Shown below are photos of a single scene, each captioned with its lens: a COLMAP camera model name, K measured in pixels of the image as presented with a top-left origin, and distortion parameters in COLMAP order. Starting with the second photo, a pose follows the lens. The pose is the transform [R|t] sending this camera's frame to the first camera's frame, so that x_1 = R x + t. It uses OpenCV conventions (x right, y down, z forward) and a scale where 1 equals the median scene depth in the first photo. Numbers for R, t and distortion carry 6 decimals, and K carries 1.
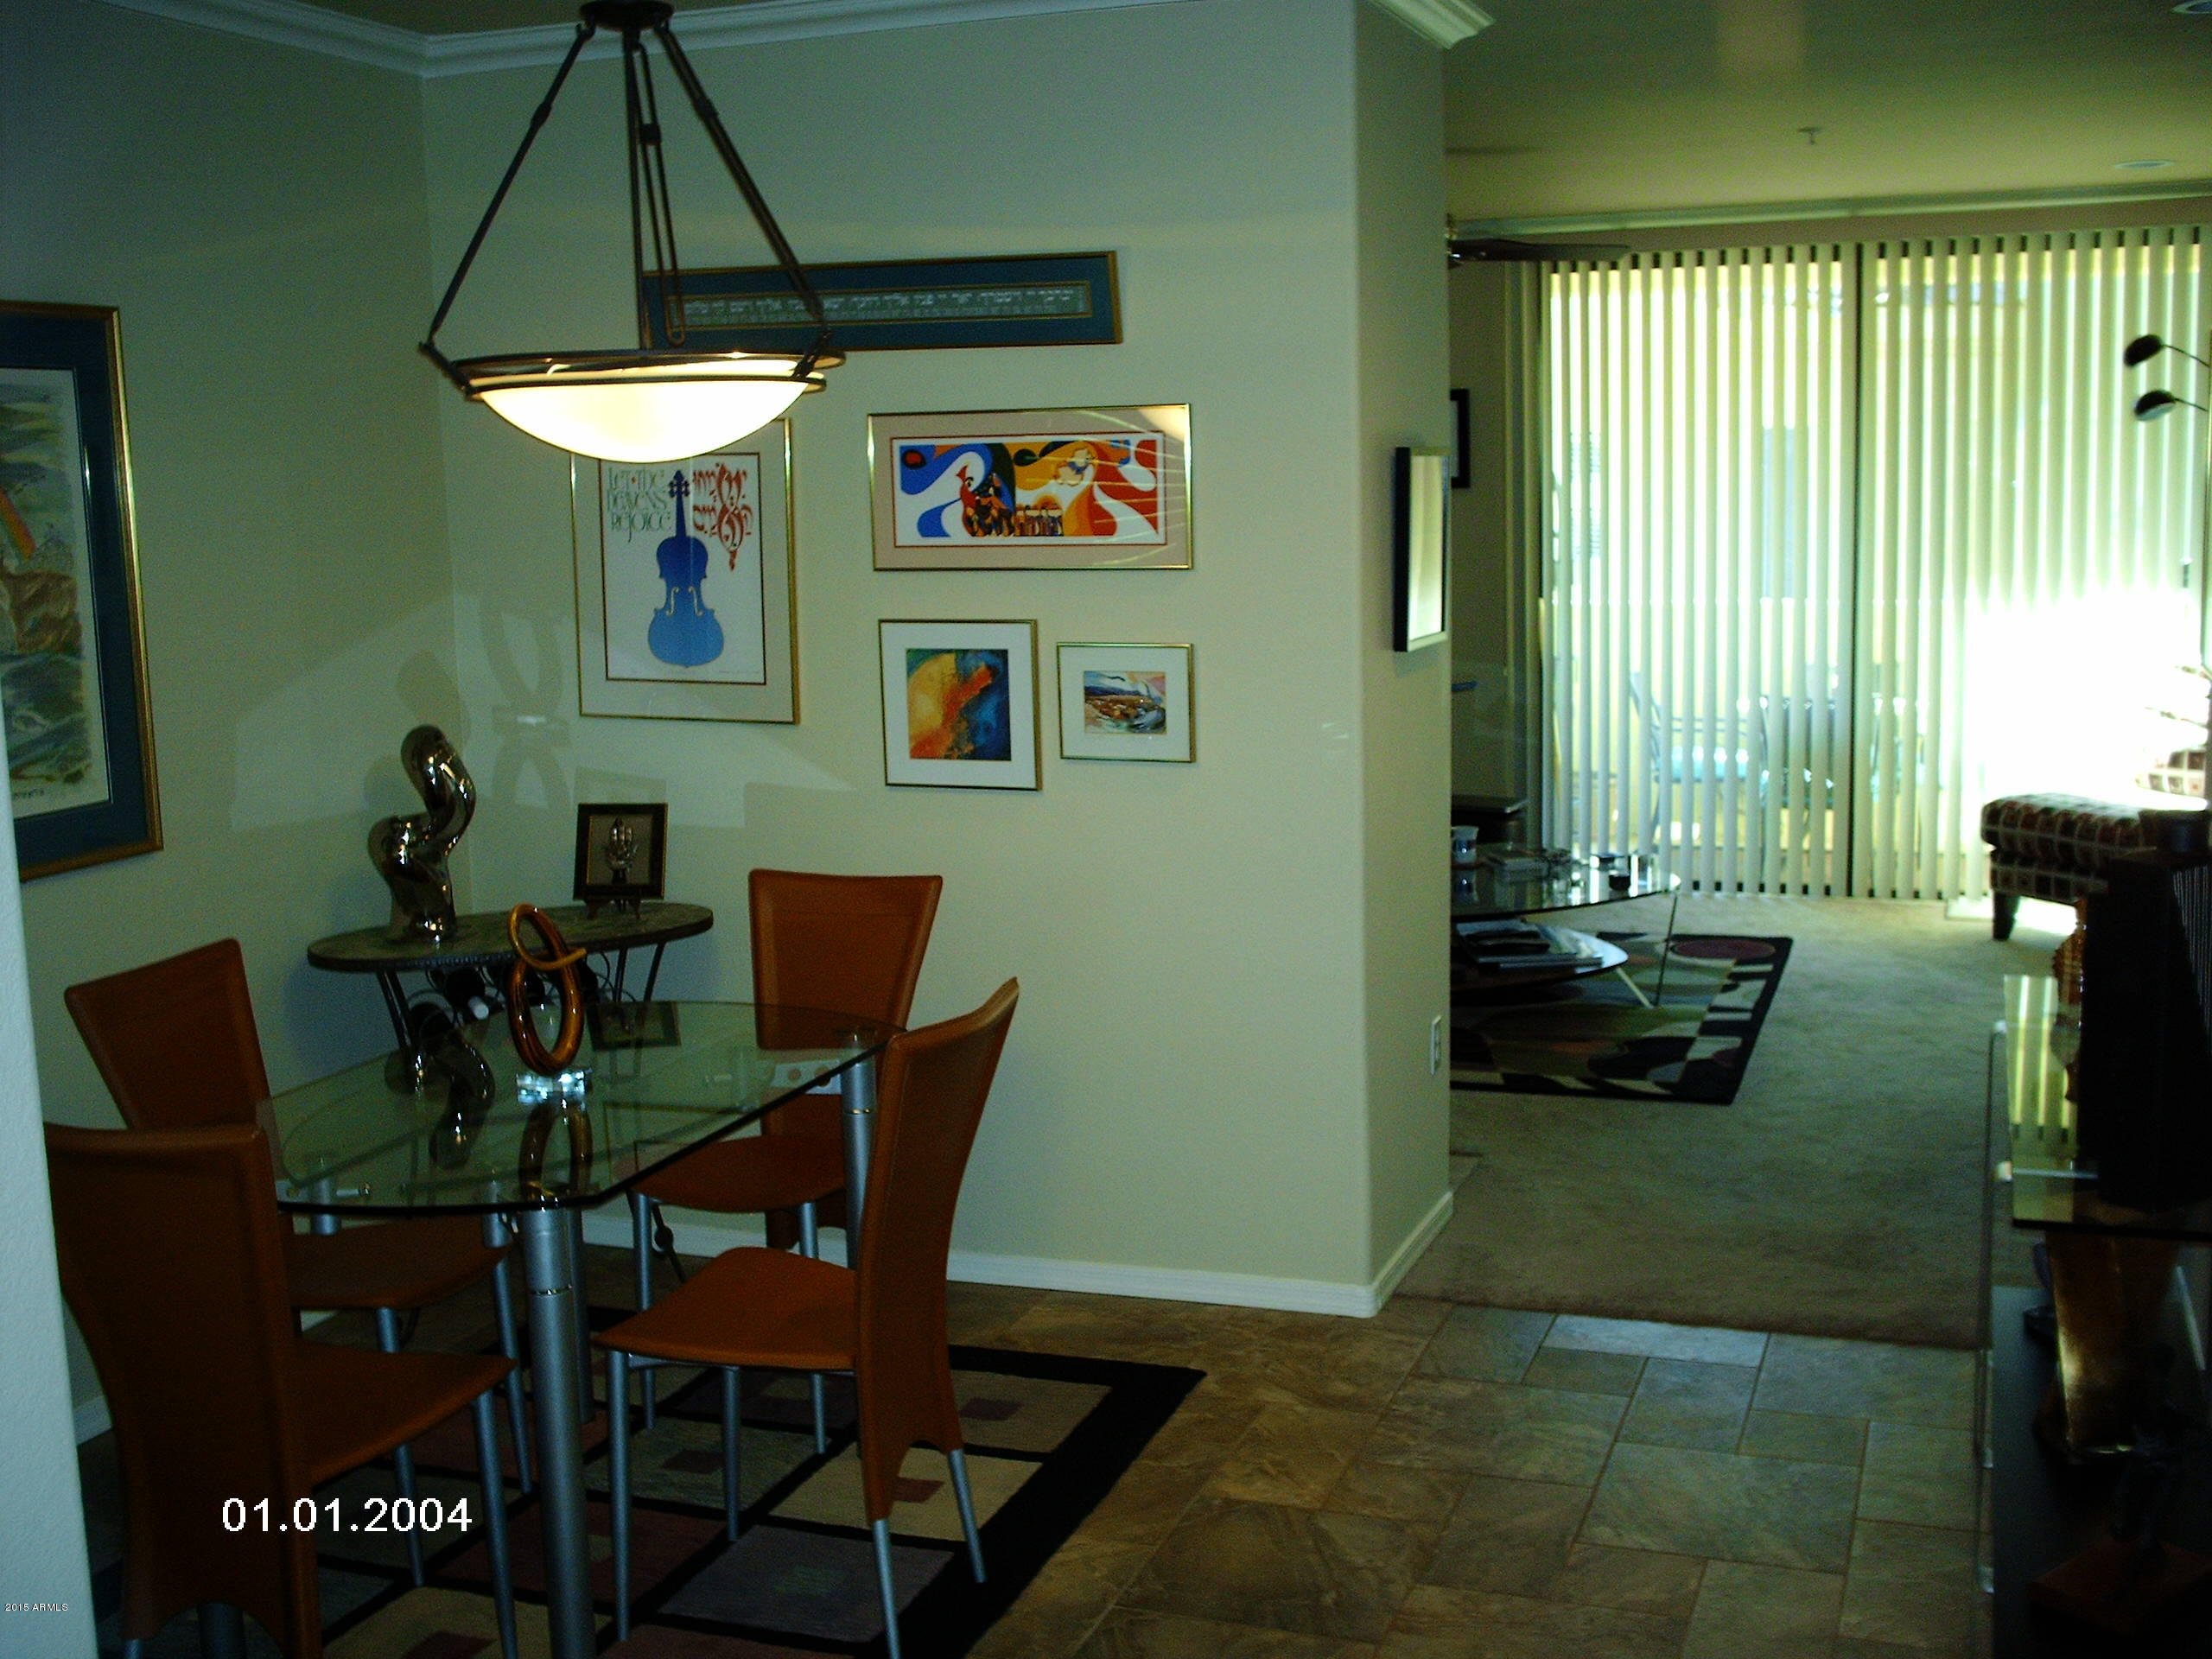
lens RADIAL K [[2474.7, 0, 1106.0], [0, 2474.7, 829.5], [0, 0, 1]] dist [-0.020136, -0.033724]
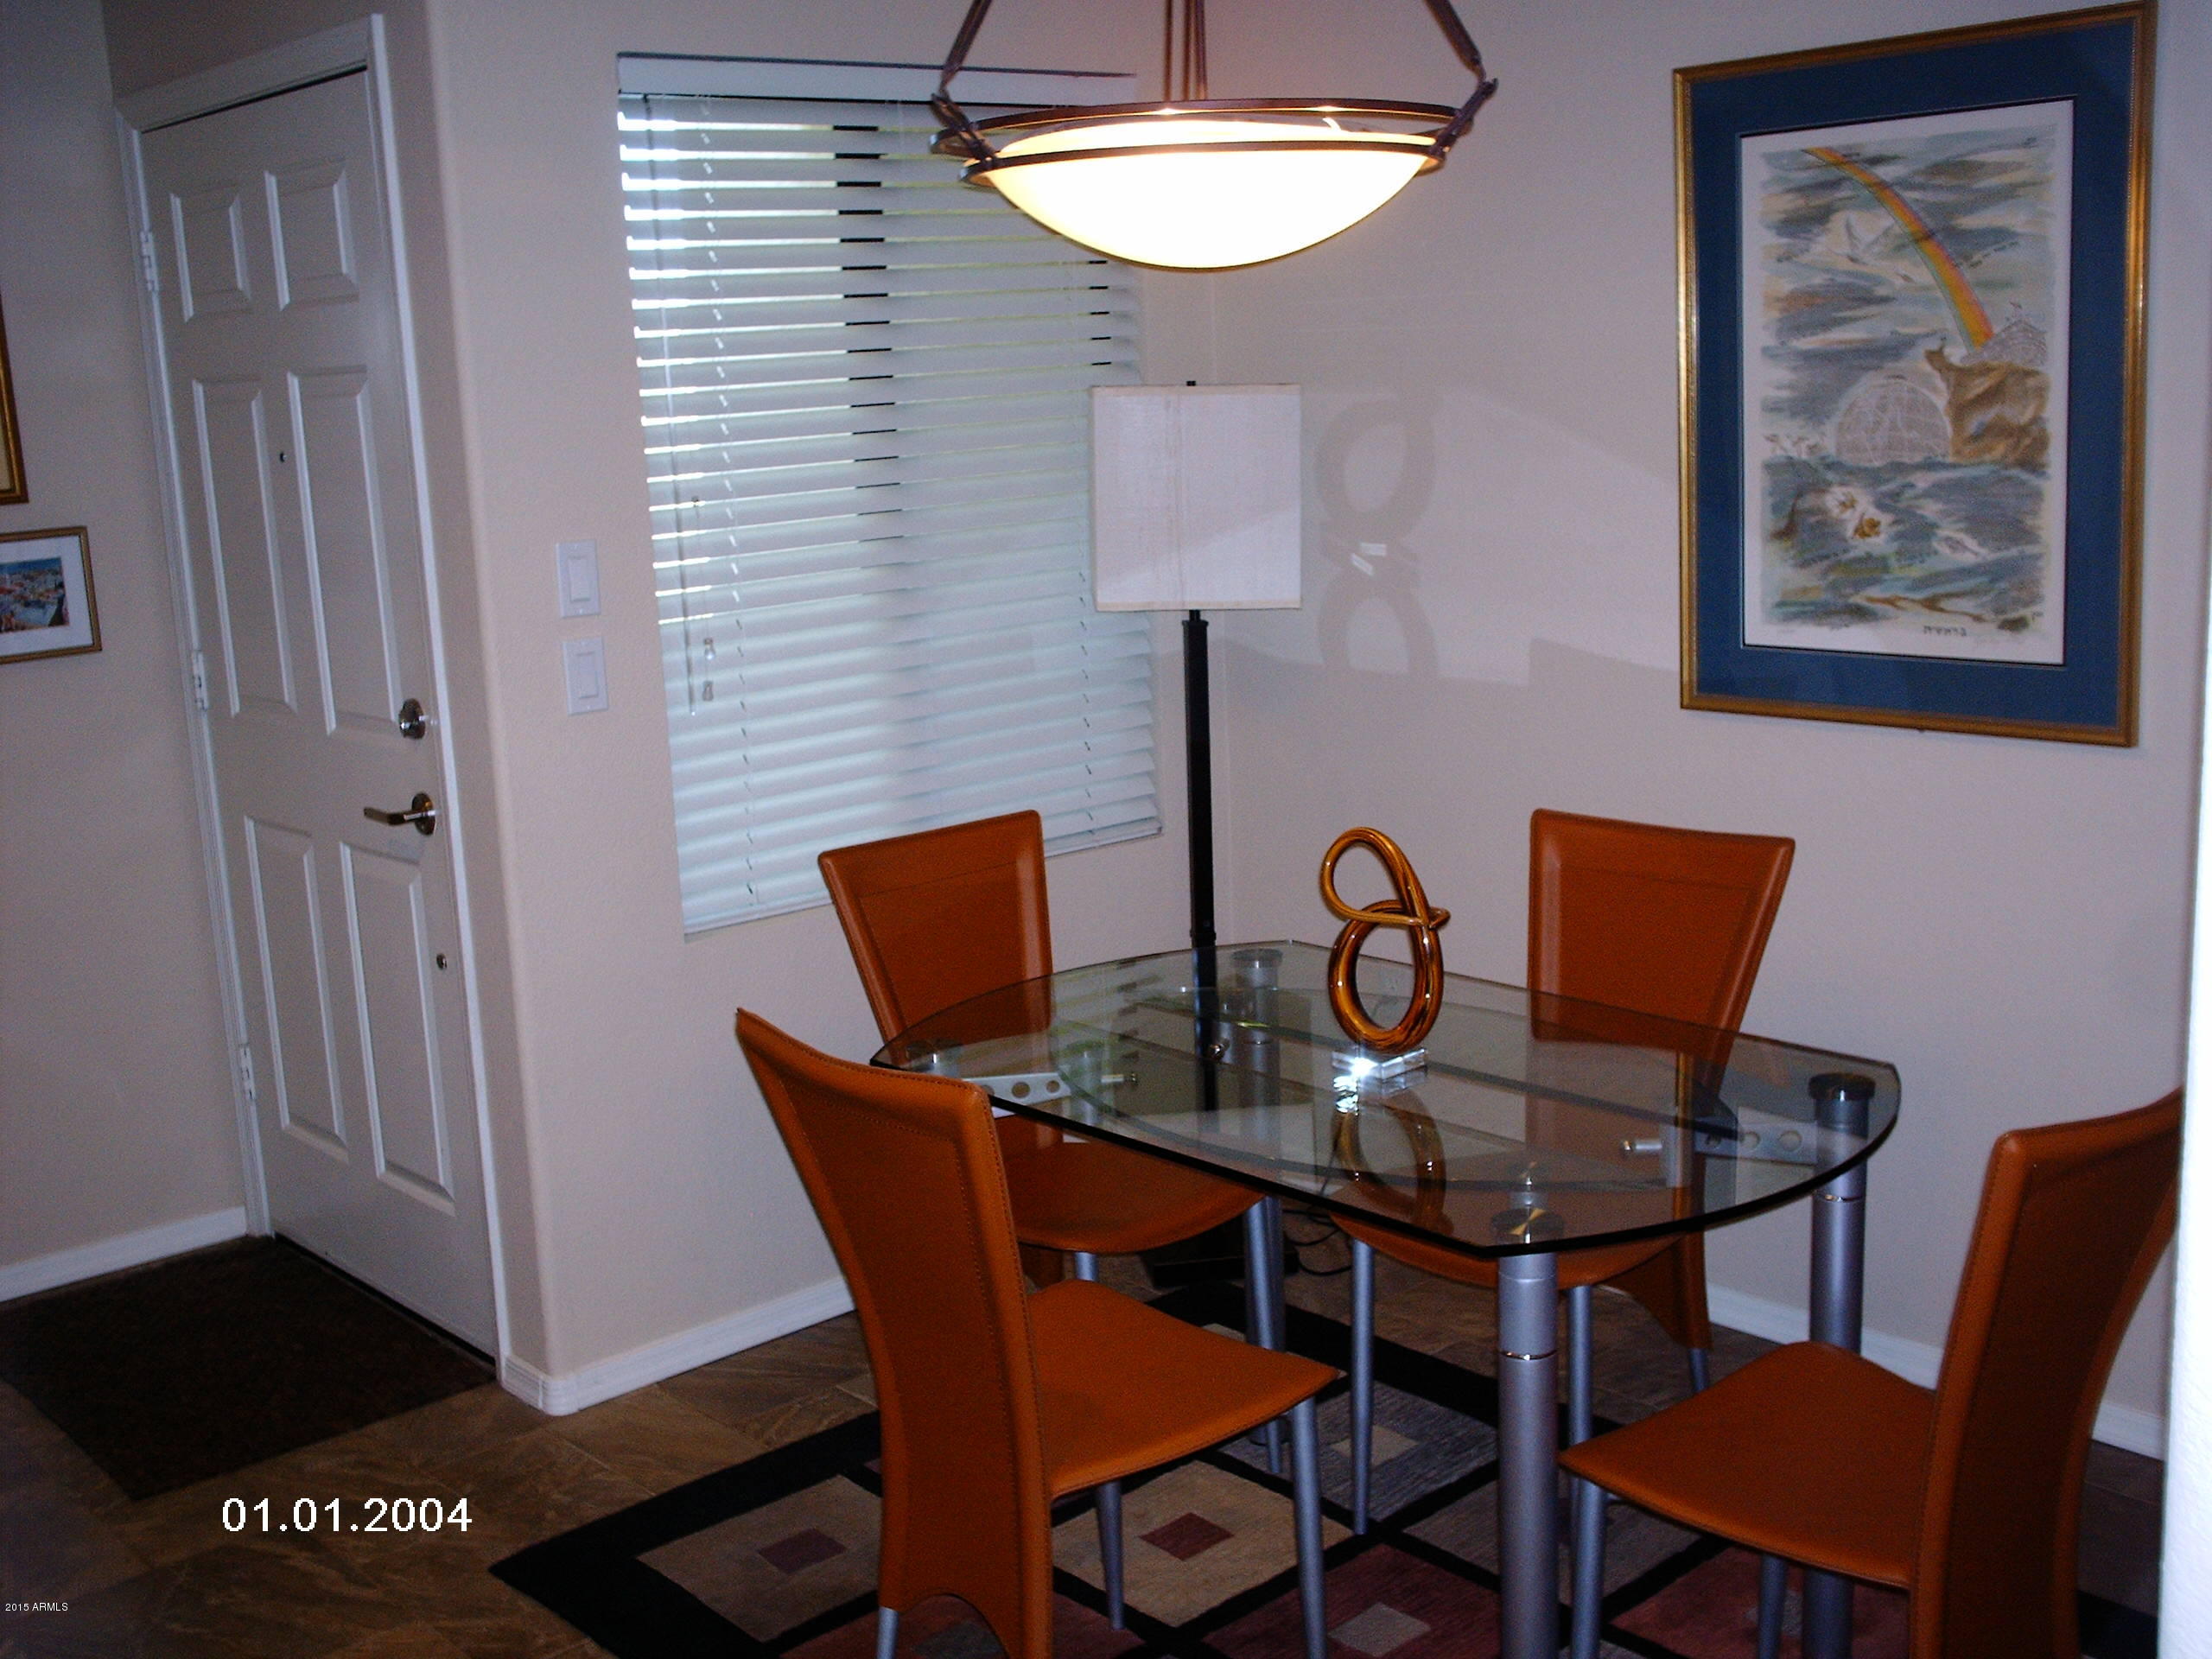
lens RADIAL K [[2474.7, 0, 1106.0], [0, 2474.7, 829.5], [0, 0, 1]] dist [-0.020136, -0.033724]
pose [[-0.484539, 0.220600, -0.846497, 0.446263], [-0.062104, 0.956563, 0.284832, -0.178932], [0.872562, 0.190583, -0.449792, 1.192642]]
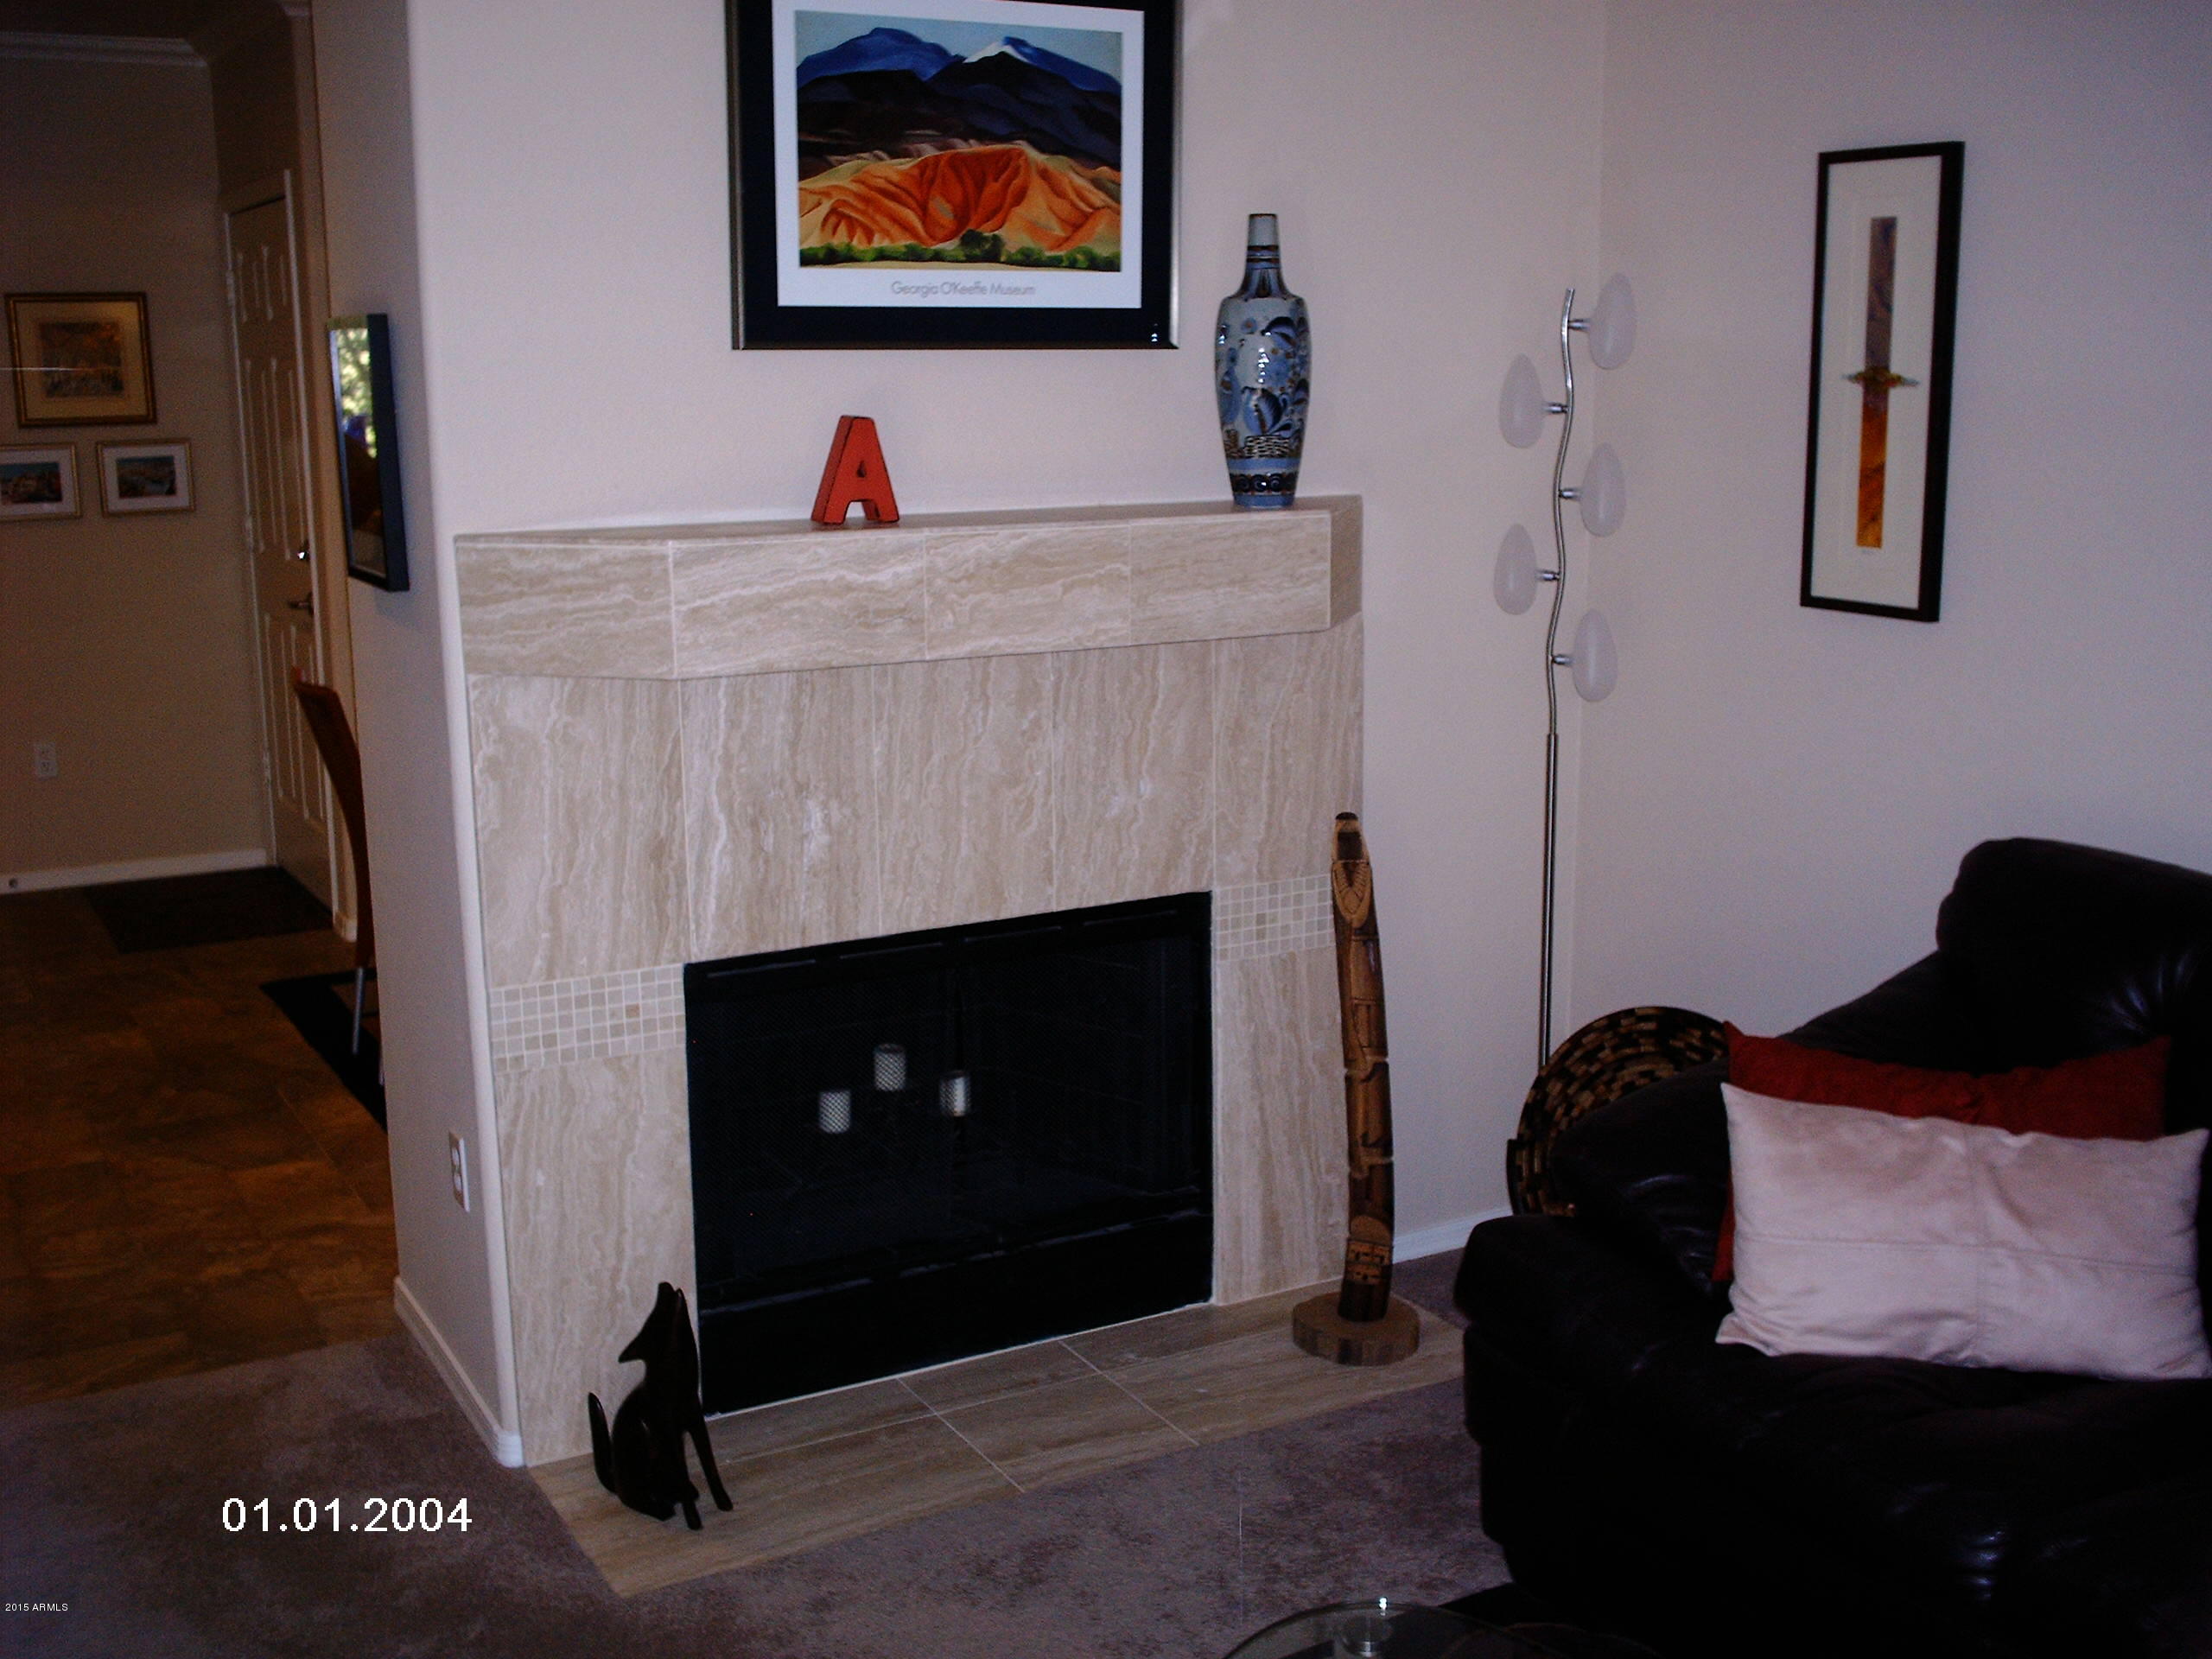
lens RADIAL K [[2474.7, 0, 1106.0], [0, 2474.7, 829.5], [0, 0, 1]] dist [-0.020136, -0.033724]
pose [[-0.660820, 0.179650, -0.728727, 0.719714], [-0.079649, 0.948663, 0.306096, -0.341775], [0.746306, 0.260317, -0.612586, 2.177194]]
